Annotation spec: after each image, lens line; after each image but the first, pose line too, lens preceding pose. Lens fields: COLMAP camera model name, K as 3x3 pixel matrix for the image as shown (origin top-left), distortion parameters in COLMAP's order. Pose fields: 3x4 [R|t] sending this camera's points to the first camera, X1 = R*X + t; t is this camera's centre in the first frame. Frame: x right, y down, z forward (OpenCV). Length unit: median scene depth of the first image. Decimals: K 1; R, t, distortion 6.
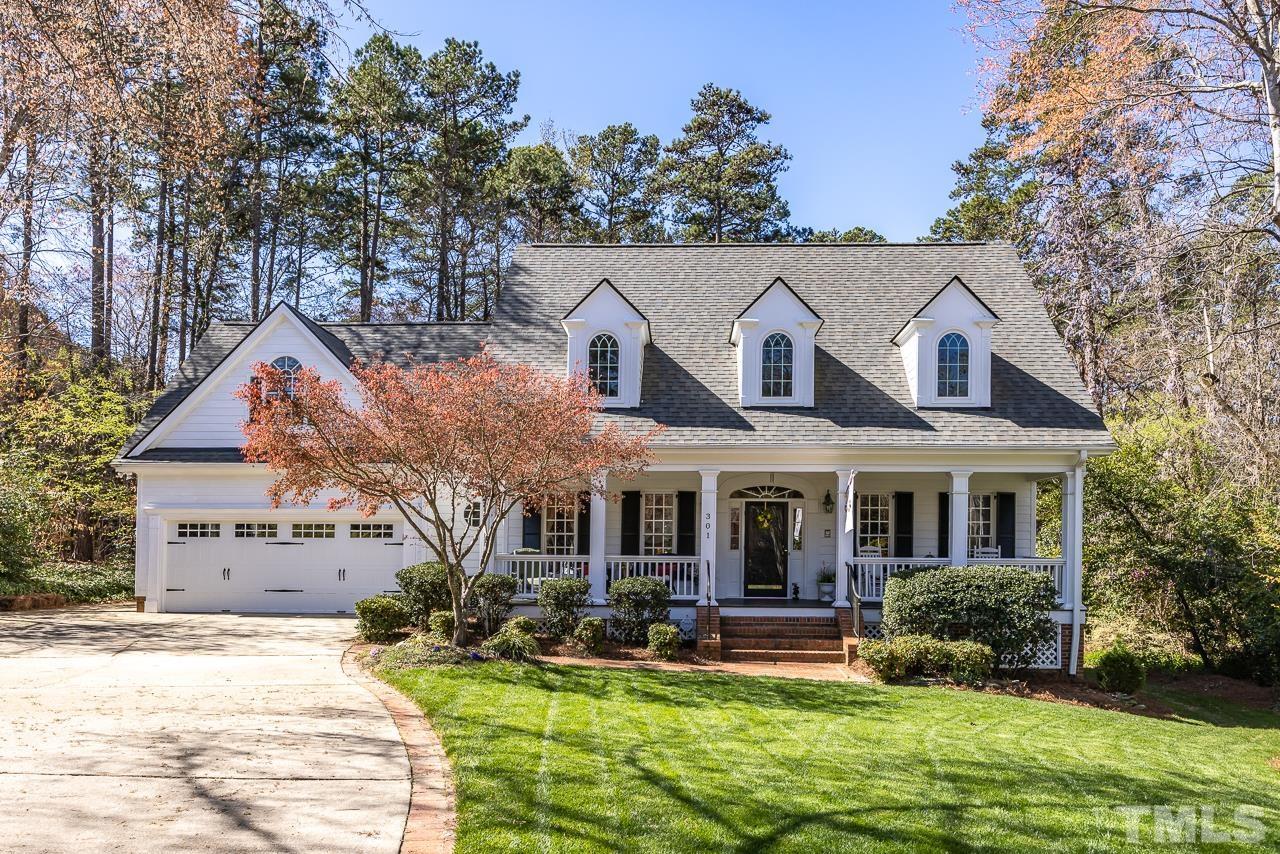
lens RADIAL K [[896.1, 0, 638.7], [0, 896.1, 569.5], [0, 0, 1]] dist [-0.007860, -0.003740]
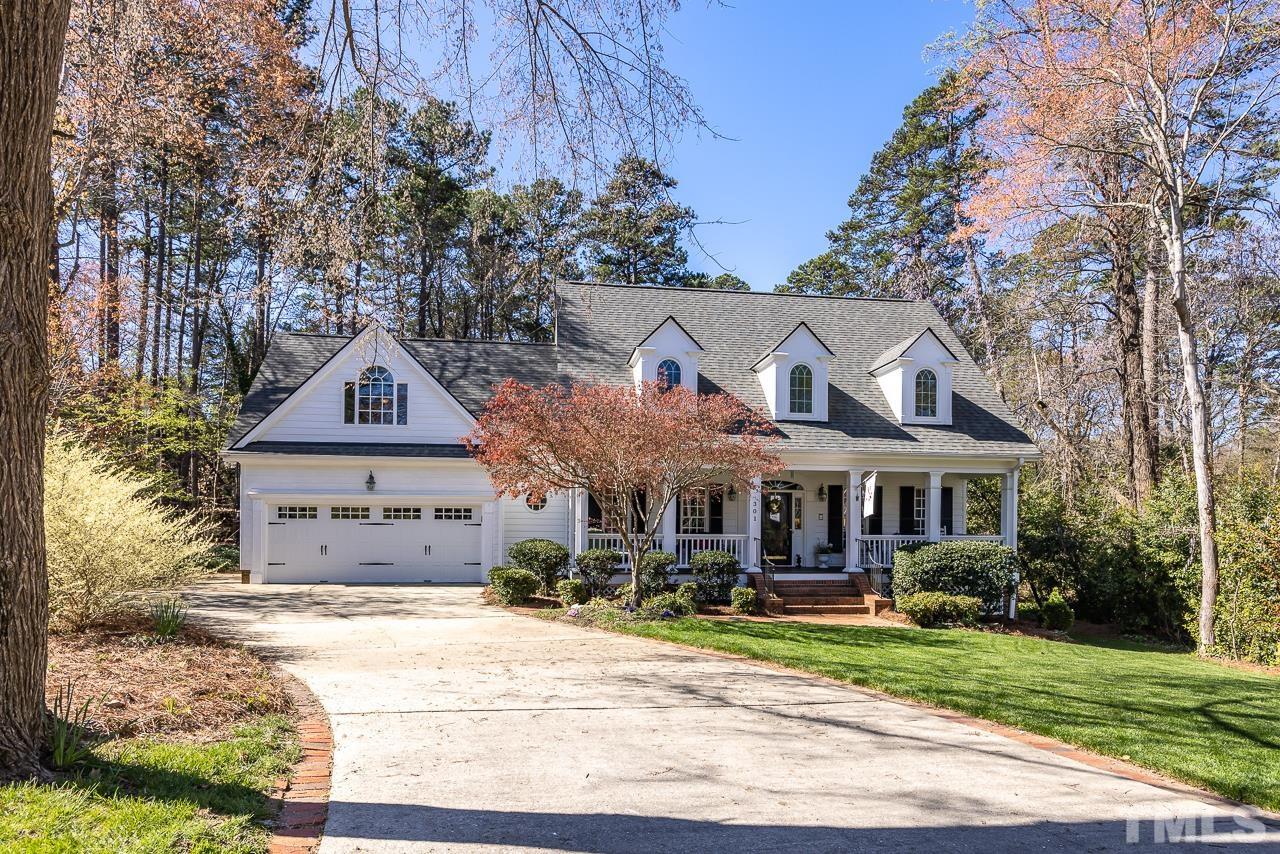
lens RADIAL K [[732.1, 0, 641.5], [0, 732.1, 548.3], [0, 0, 1]] dist [-0.005565, -0.000363]
pose [[0.983486, -0.006191, 0.180879, -0.244072], [0.004839, 0.999957, 0.007915, -0.003397], [-0.180920, -0.006909, 0.983473, -0.013948]]
